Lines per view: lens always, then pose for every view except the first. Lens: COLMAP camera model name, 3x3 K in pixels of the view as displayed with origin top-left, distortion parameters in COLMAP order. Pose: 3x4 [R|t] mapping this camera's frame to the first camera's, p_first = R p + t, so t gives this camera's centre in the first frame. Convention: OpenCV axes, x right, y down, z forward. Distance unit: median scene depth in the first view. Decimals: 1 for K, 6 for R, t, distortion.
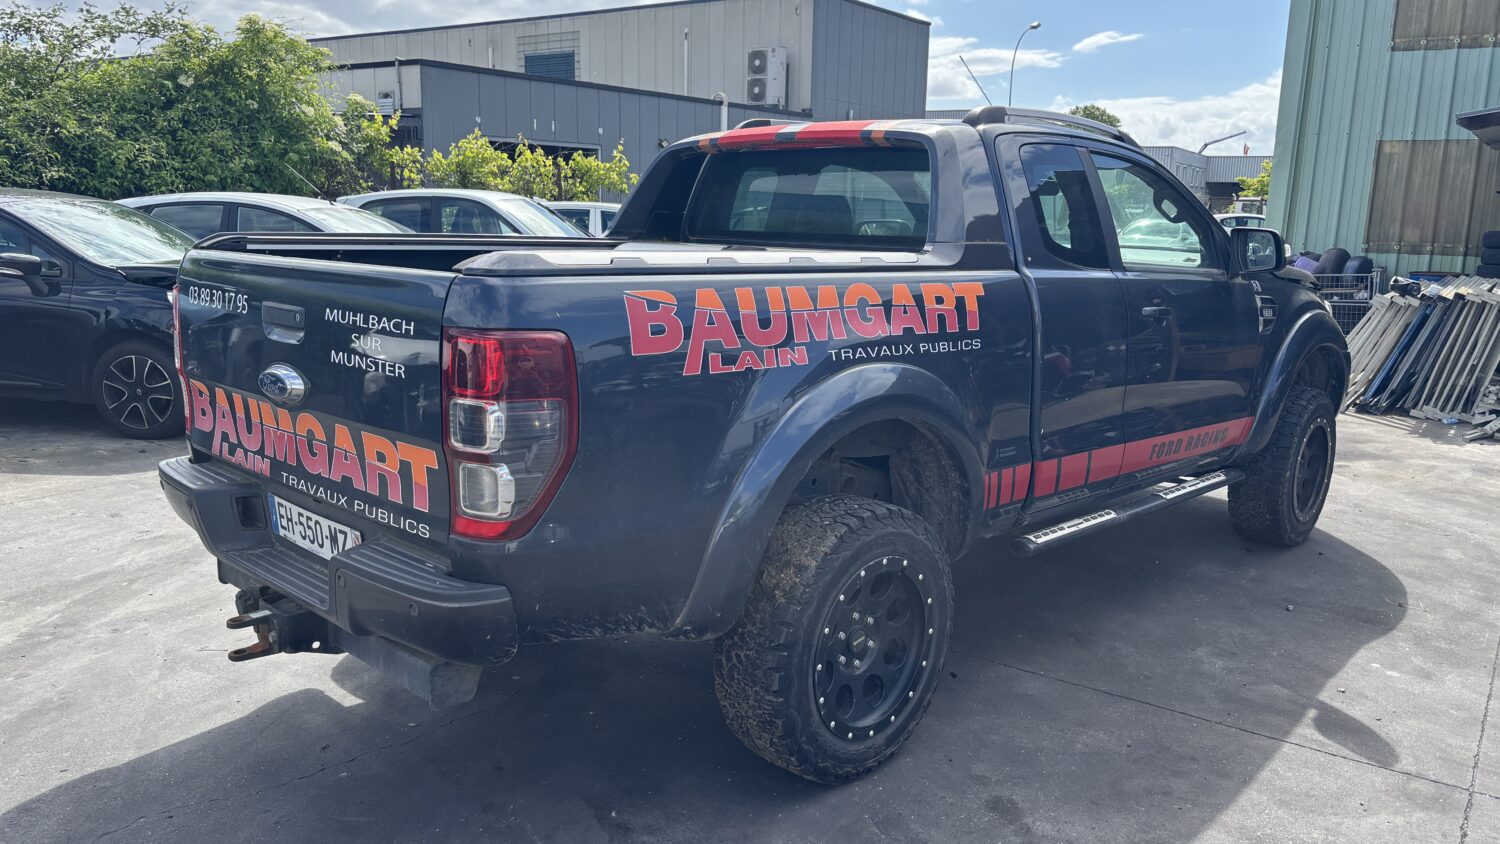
lens RADIAL K [[1134.8, 0, 770.4], [0, 1134.8, 419.4], [0, 0, 1]] dist [0.041912, -0.039283]
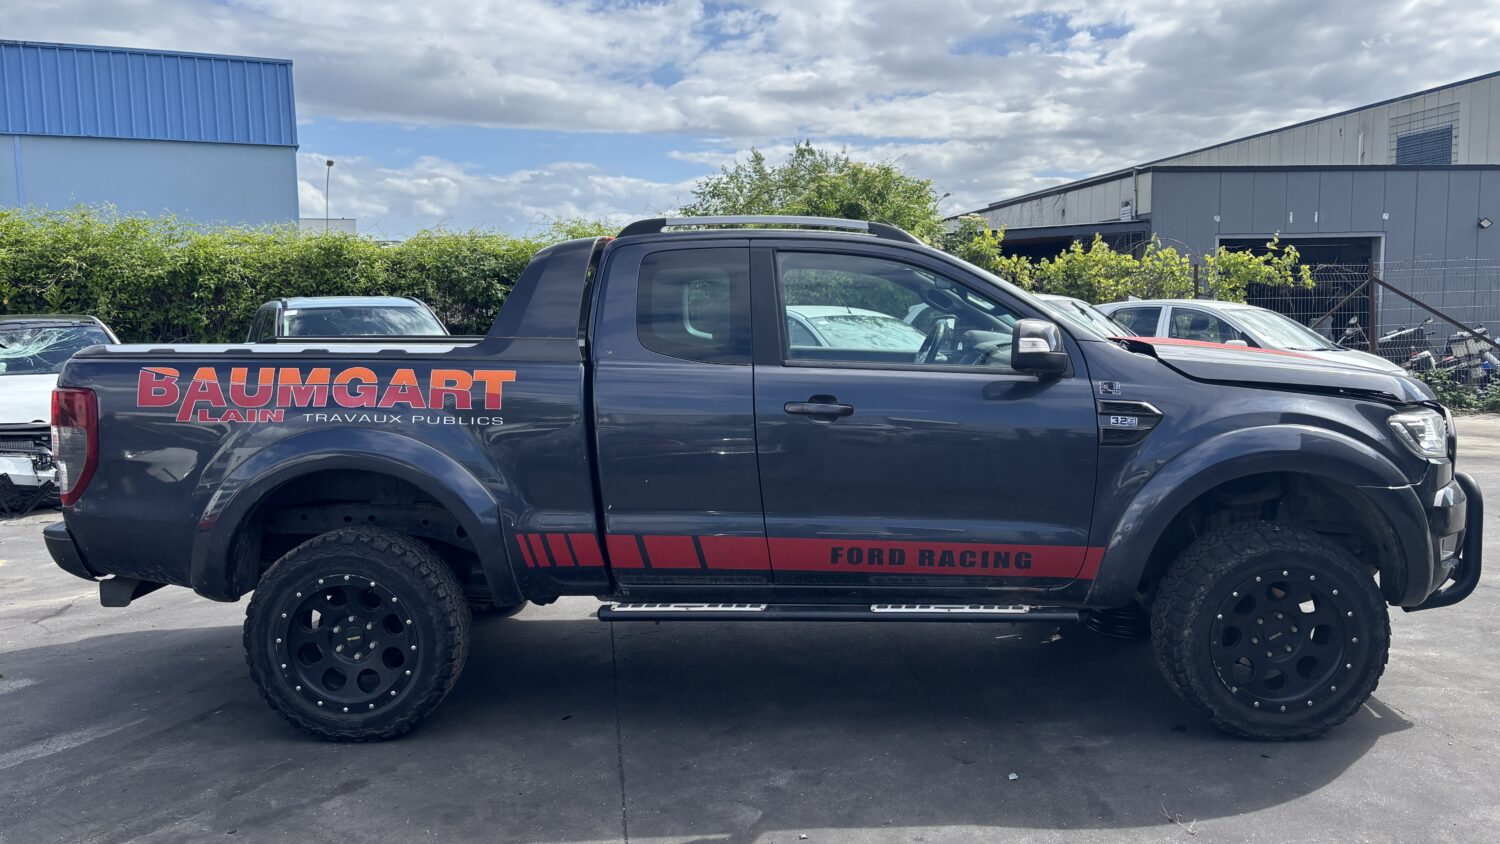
lens RADIAL K [[1134.8, 0, 755.8], [0, 1134.8, 430.7], [0, 0, 1]] dist [0.041912, -0.039283]
pose [[0.677138, 0.051522, -0.734050, 1.274147], [-0.109275, 0.993526, -0.031068, -0.050006], [0.727697, 0.101250, 0.678384, 0.396872]]
